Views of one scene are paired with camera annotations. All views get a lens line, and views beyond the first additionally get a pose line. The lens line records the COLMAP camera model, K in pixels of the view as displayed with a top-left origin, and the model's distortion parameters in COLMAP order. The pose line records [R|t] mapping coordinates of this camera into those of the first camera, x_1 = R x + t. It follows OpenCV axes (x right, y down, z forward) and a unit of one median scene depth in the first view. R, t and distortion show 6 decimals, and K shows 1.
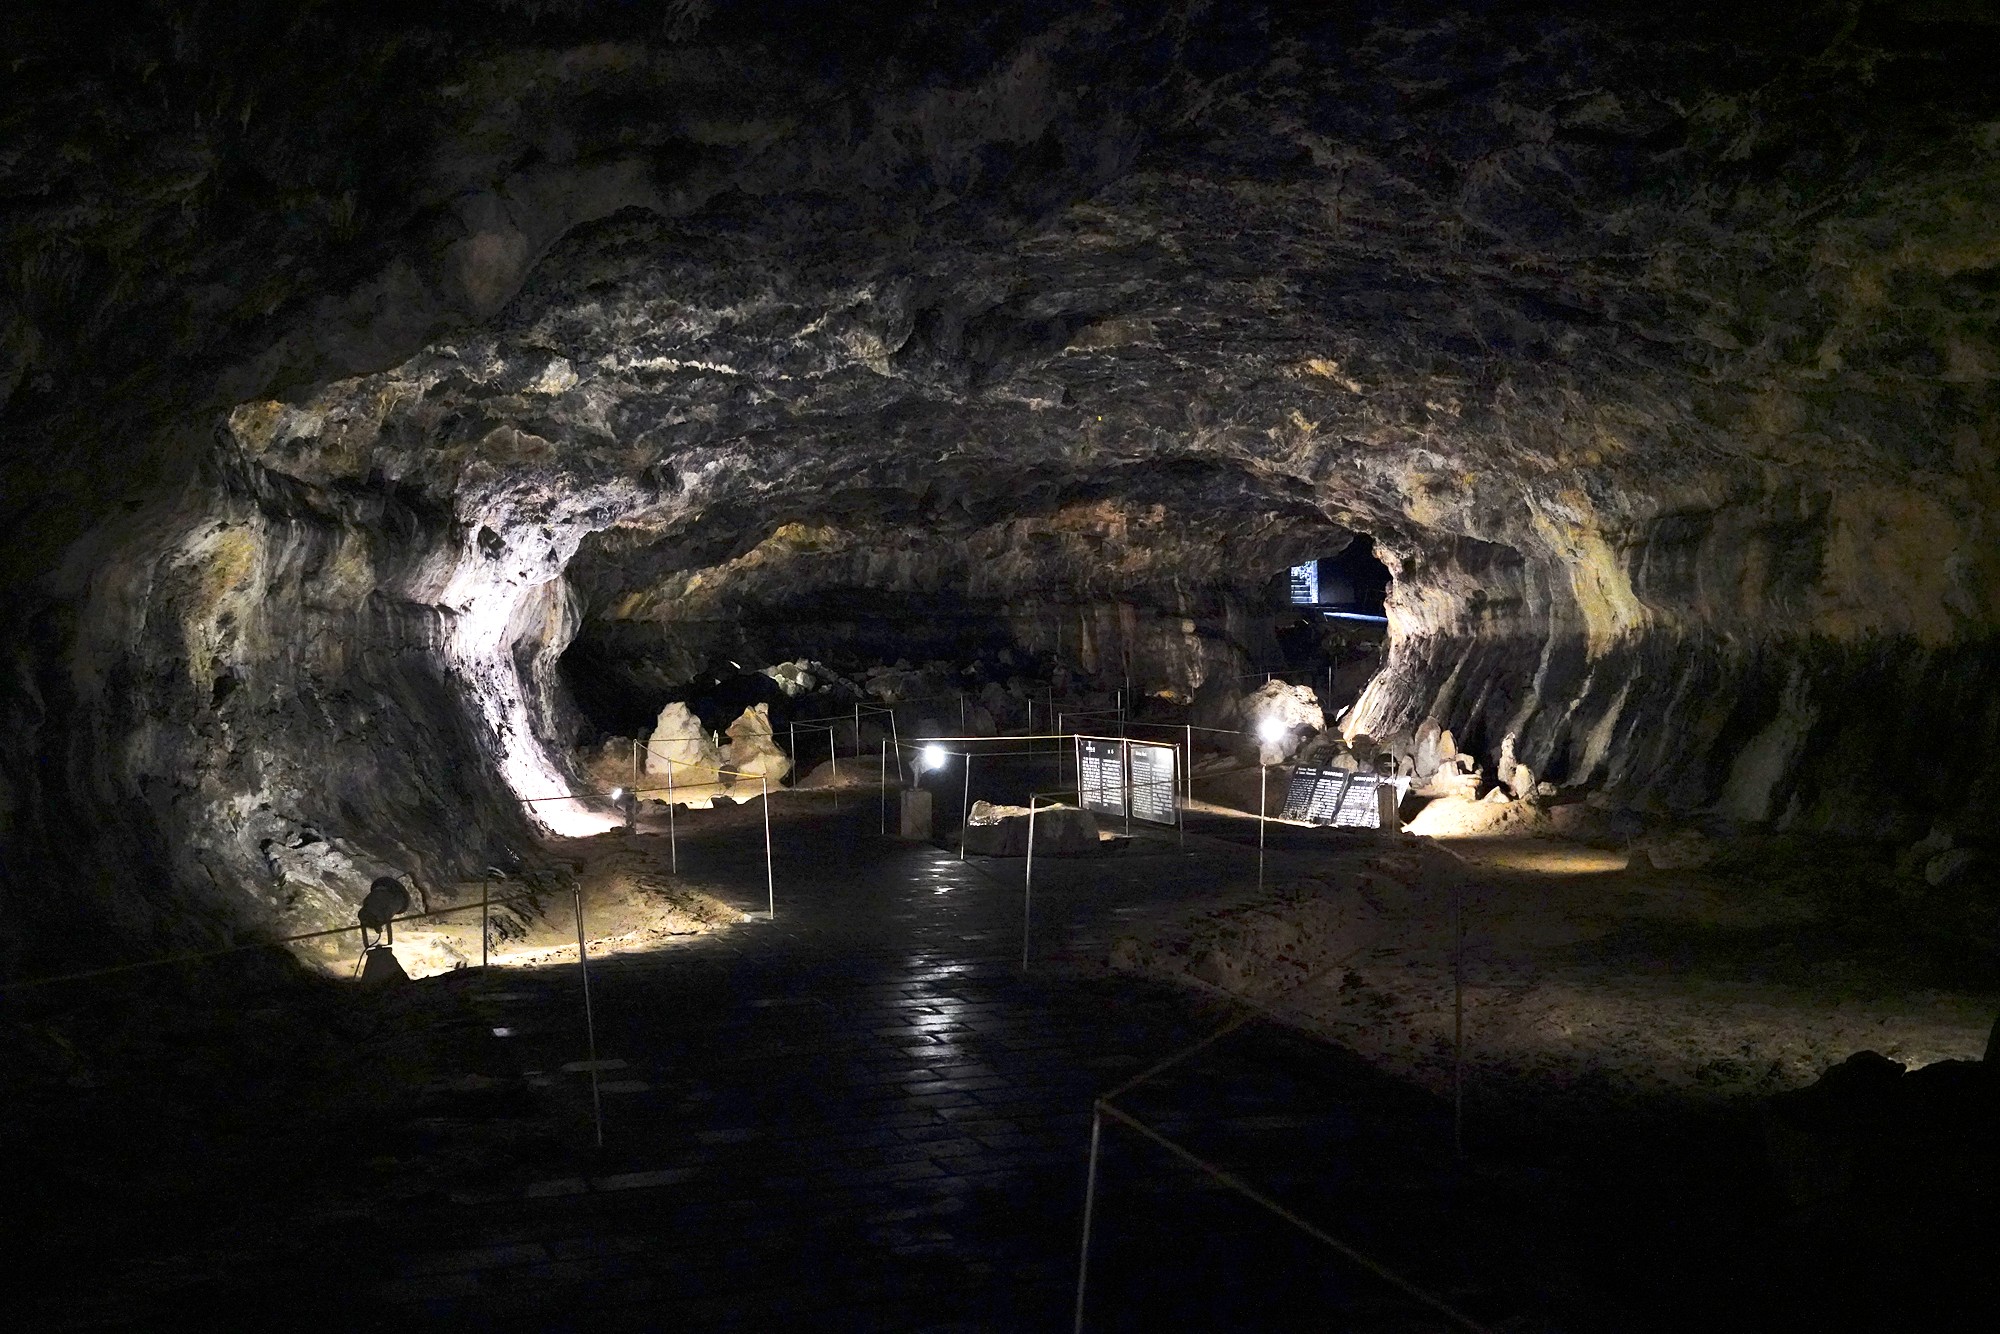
lens RADIAL K [[2058.7, 0, 1004.3], [0, 2058.7, 676.3], [0, 0, 1]] dist [0.011531, 0.000000]
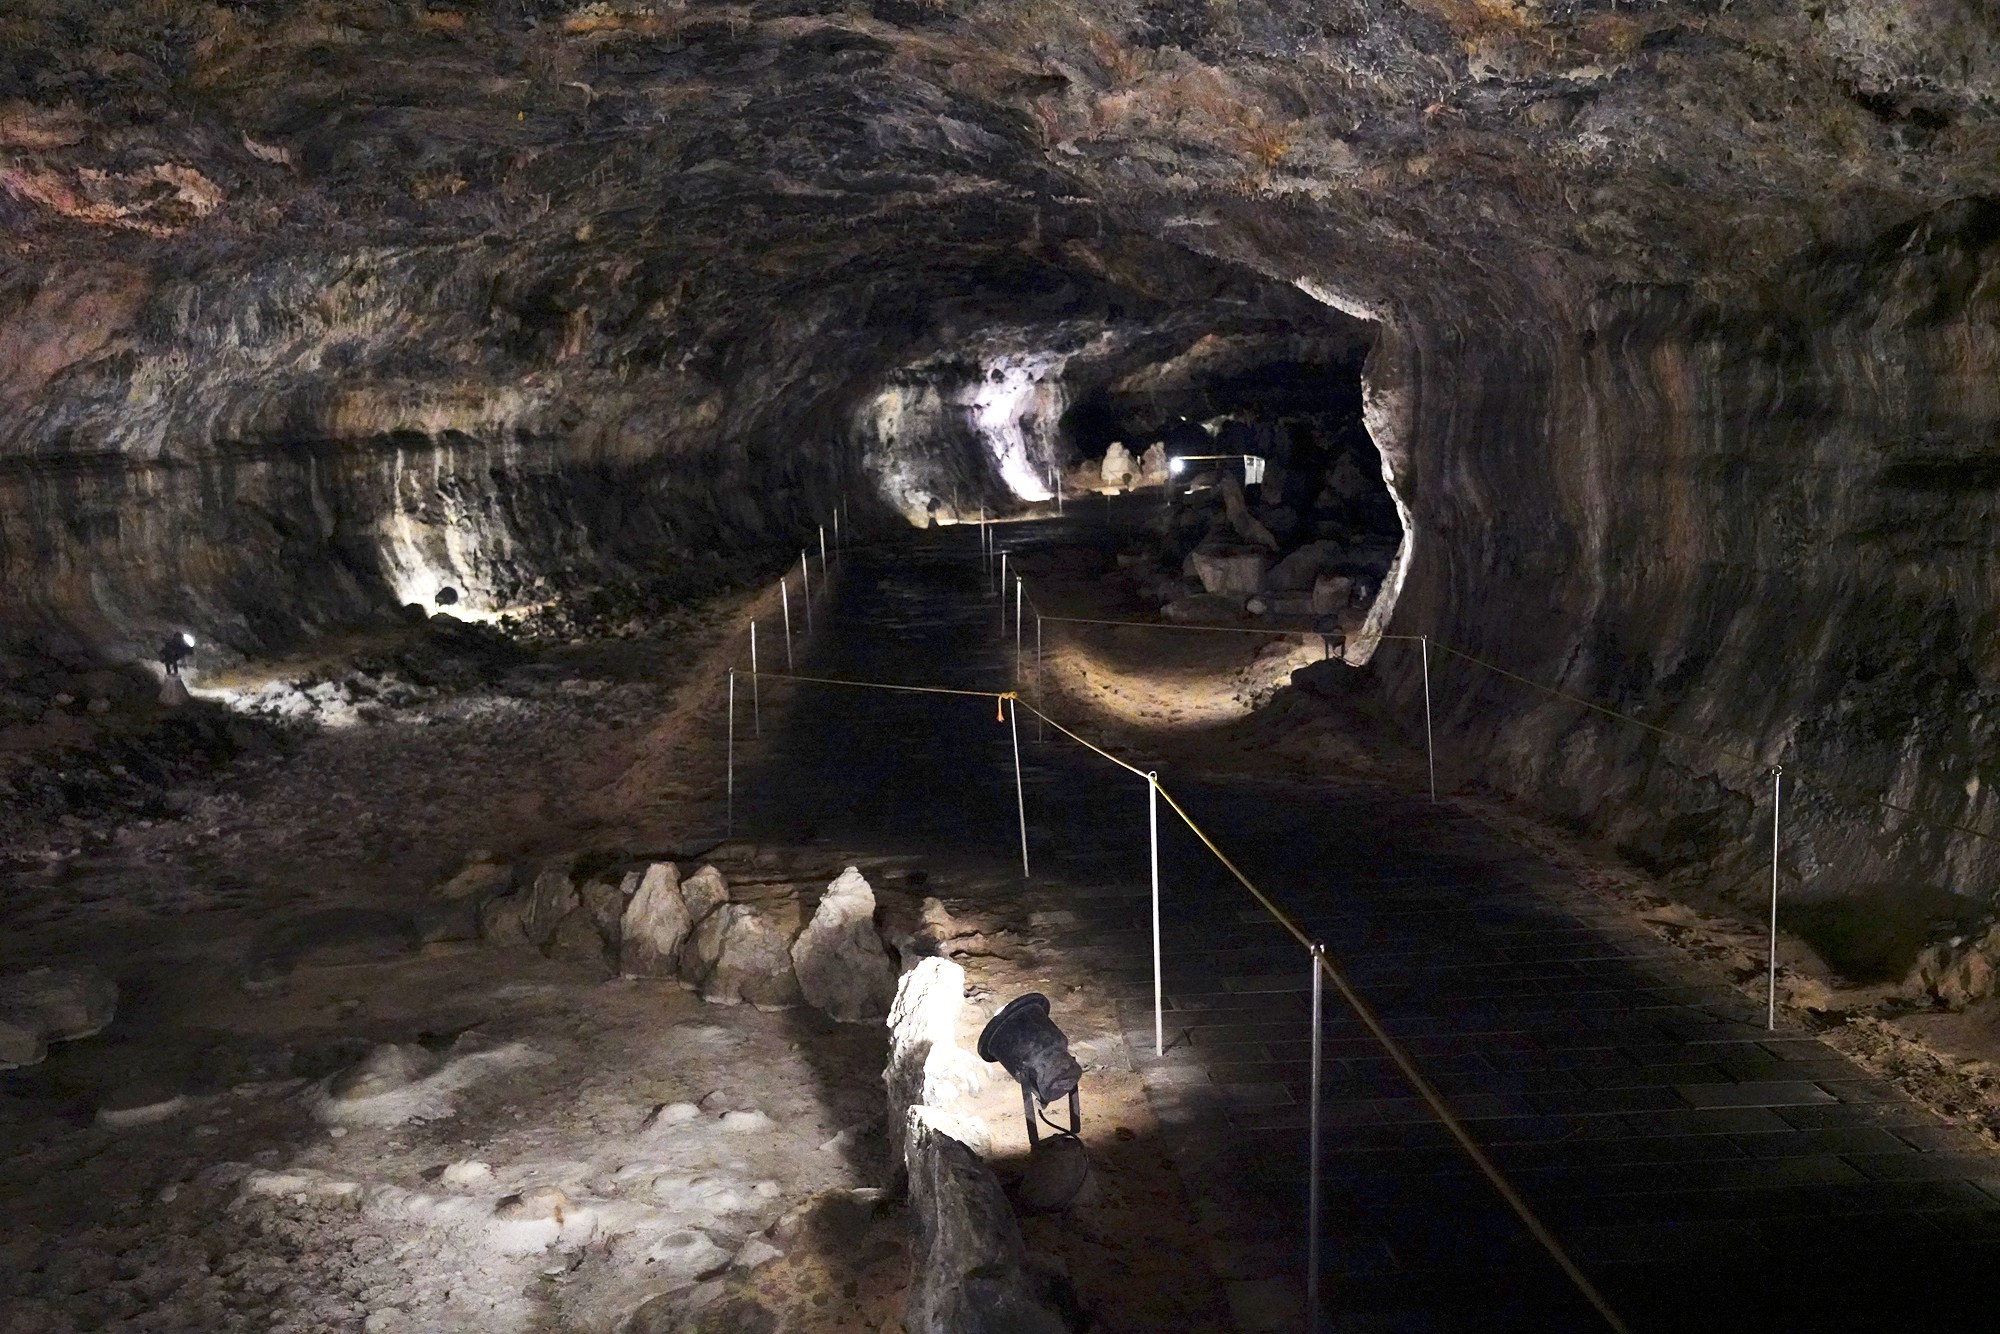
lens RADIAL K [[2058.7, 0, 995.7], [0, 2058.7, 666.9], [0, 0, 1]] dist [0.011531, 0.000000]
pose [[0.947683, 0.021343, -0.318498, 0.596032], [0.018311, 0.992485, 0.120991, -0.023459], [0.318687, -0.120493, 0.940170, -1.481193]]
